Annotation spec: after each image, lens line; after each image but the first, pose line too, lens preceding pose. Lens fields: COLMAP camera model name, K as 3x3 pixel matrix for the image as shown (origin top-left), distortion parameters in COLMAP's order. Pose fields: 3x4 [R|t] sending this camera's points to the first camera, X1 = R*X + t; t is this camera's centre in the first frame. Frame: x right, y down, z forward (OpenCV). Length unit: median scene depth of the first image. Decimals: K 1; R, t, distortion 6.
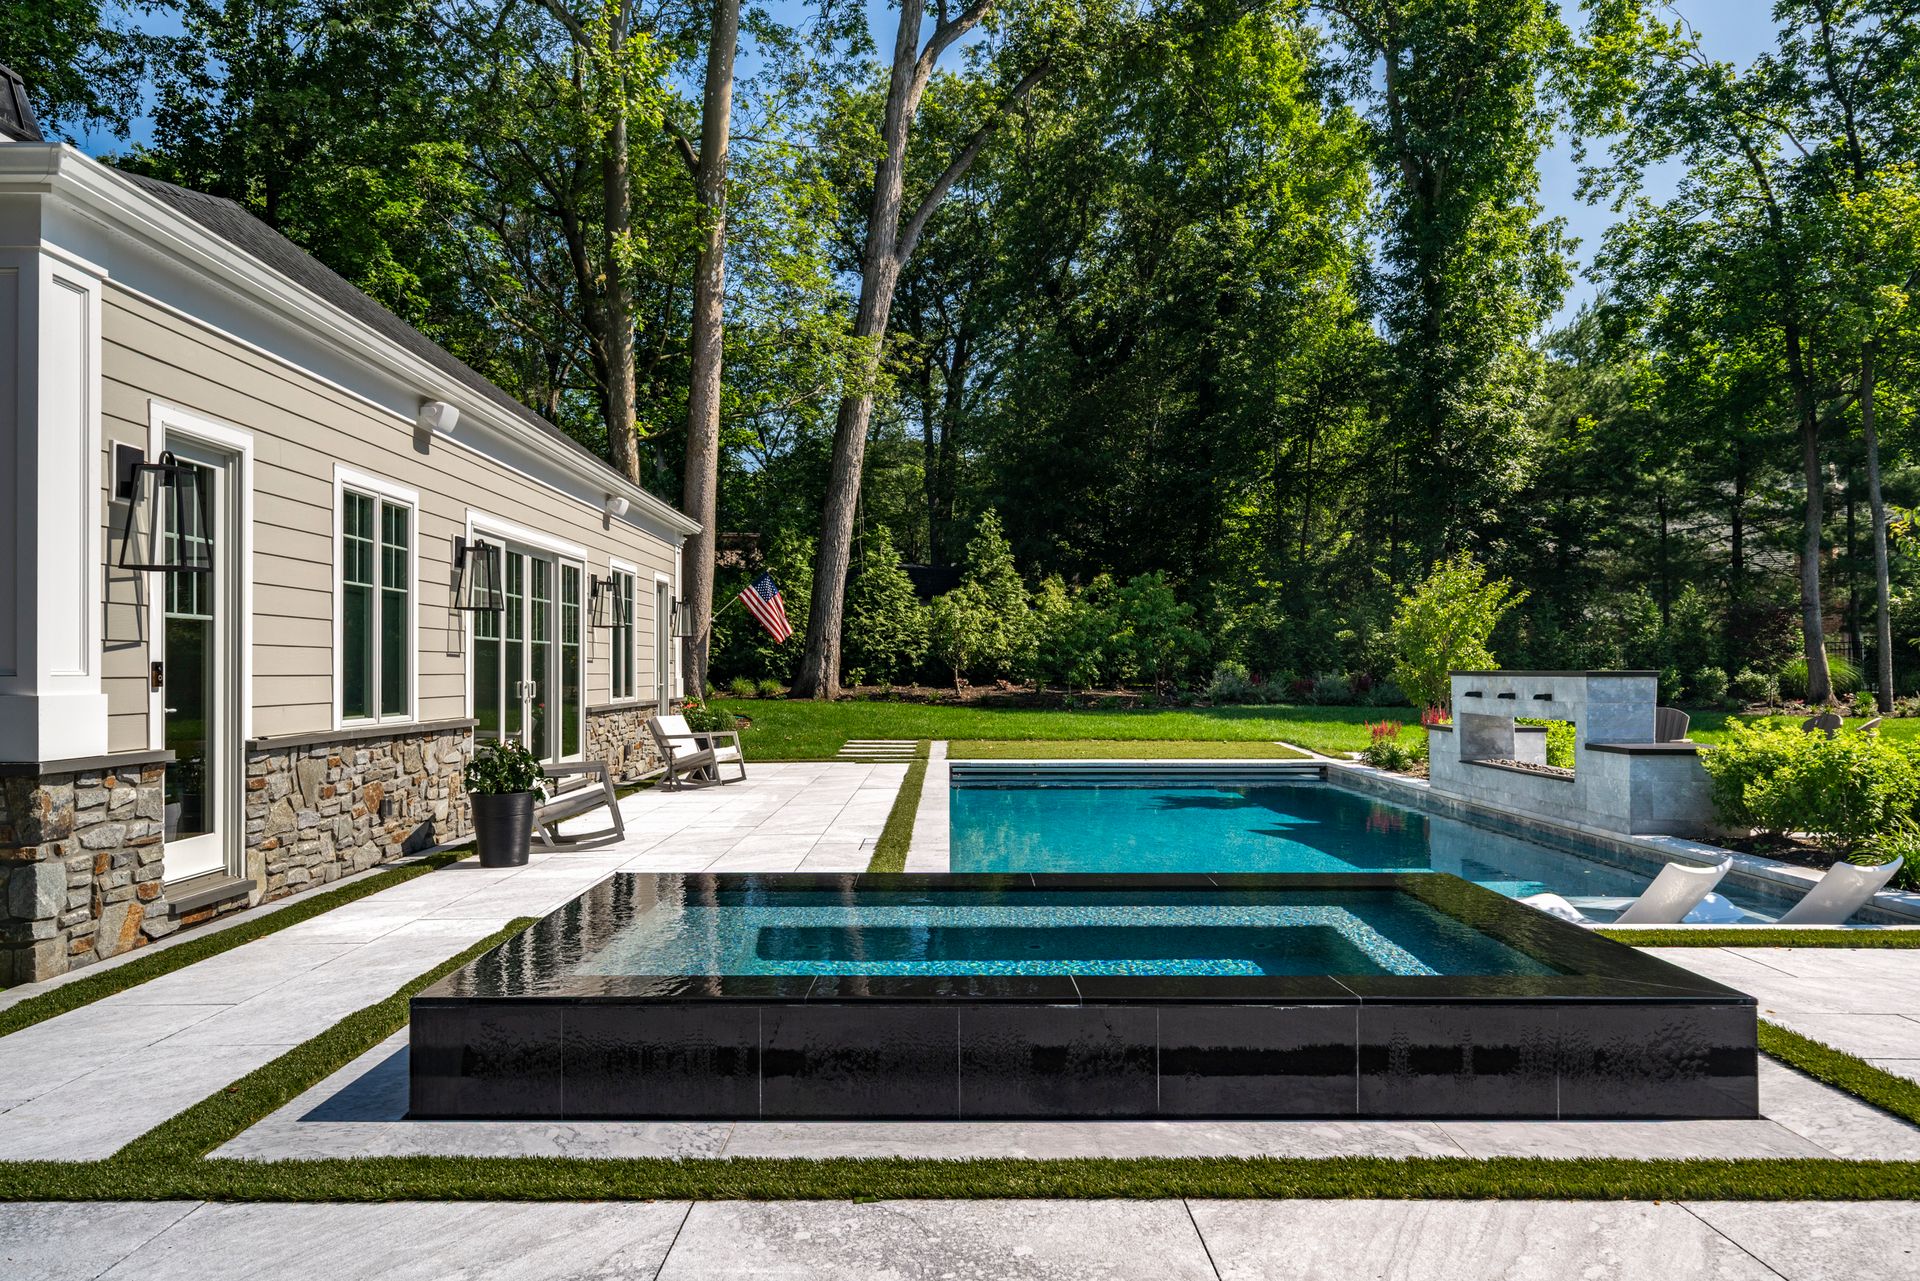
lens RADIAL K [[1304.8, 0, 999.0], [0, 1304.8, 693.3], [0, 0, 1]] dist [0.001121, 0.000054]
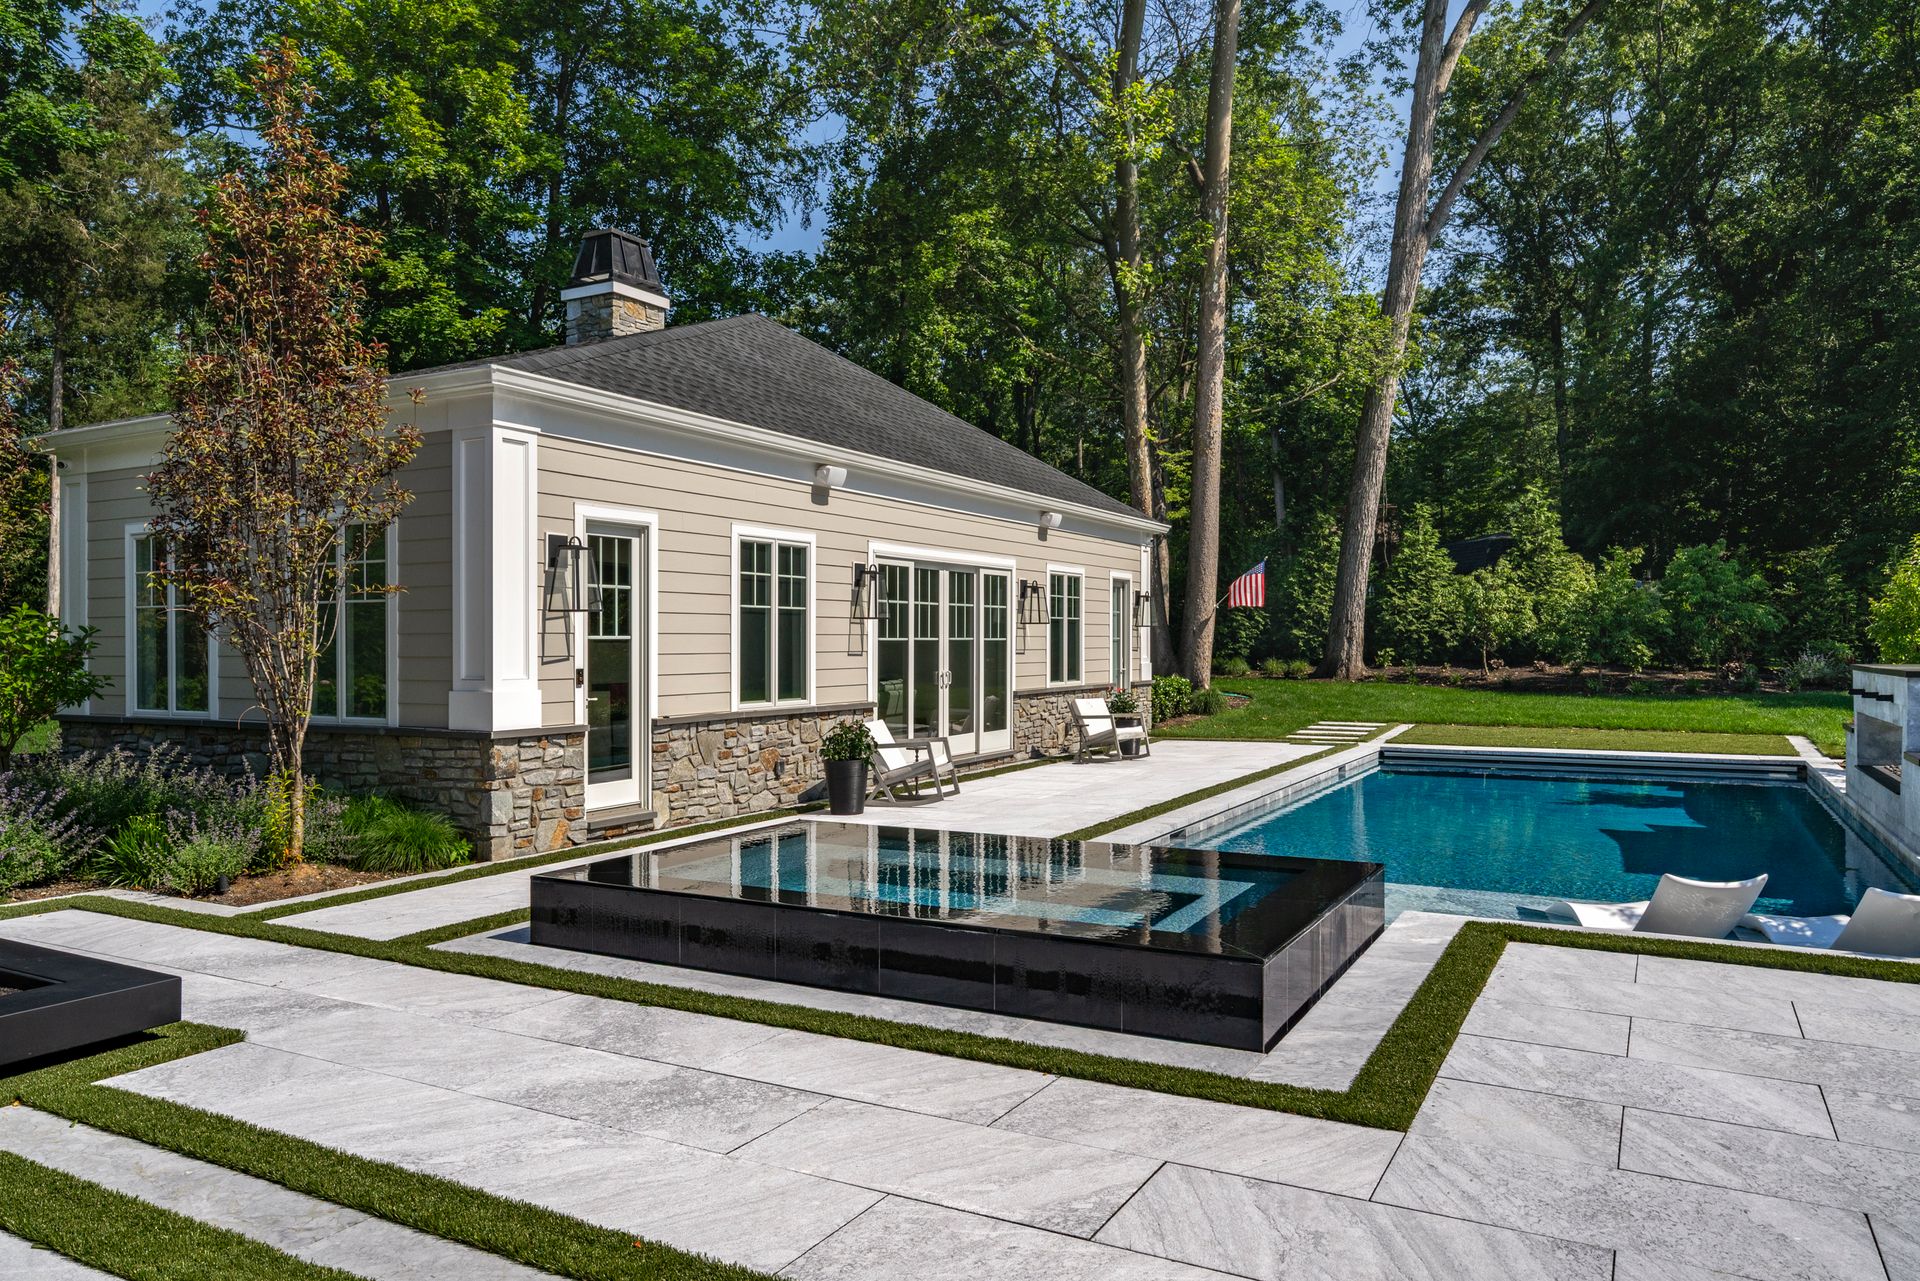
lens RADIAL K [[1304.8, 0, 999.0], [0, 1304.8, 693.3], [0, 0, 1]] dist [0.001121, 0.000054]
pose [[0.878753, 0.014997, -0.477041, 0.393011], [-0.004680, 0.999729, 0.022807, -0.023269], [0.477254, -0.017809, 0.878585, -0.101650]]
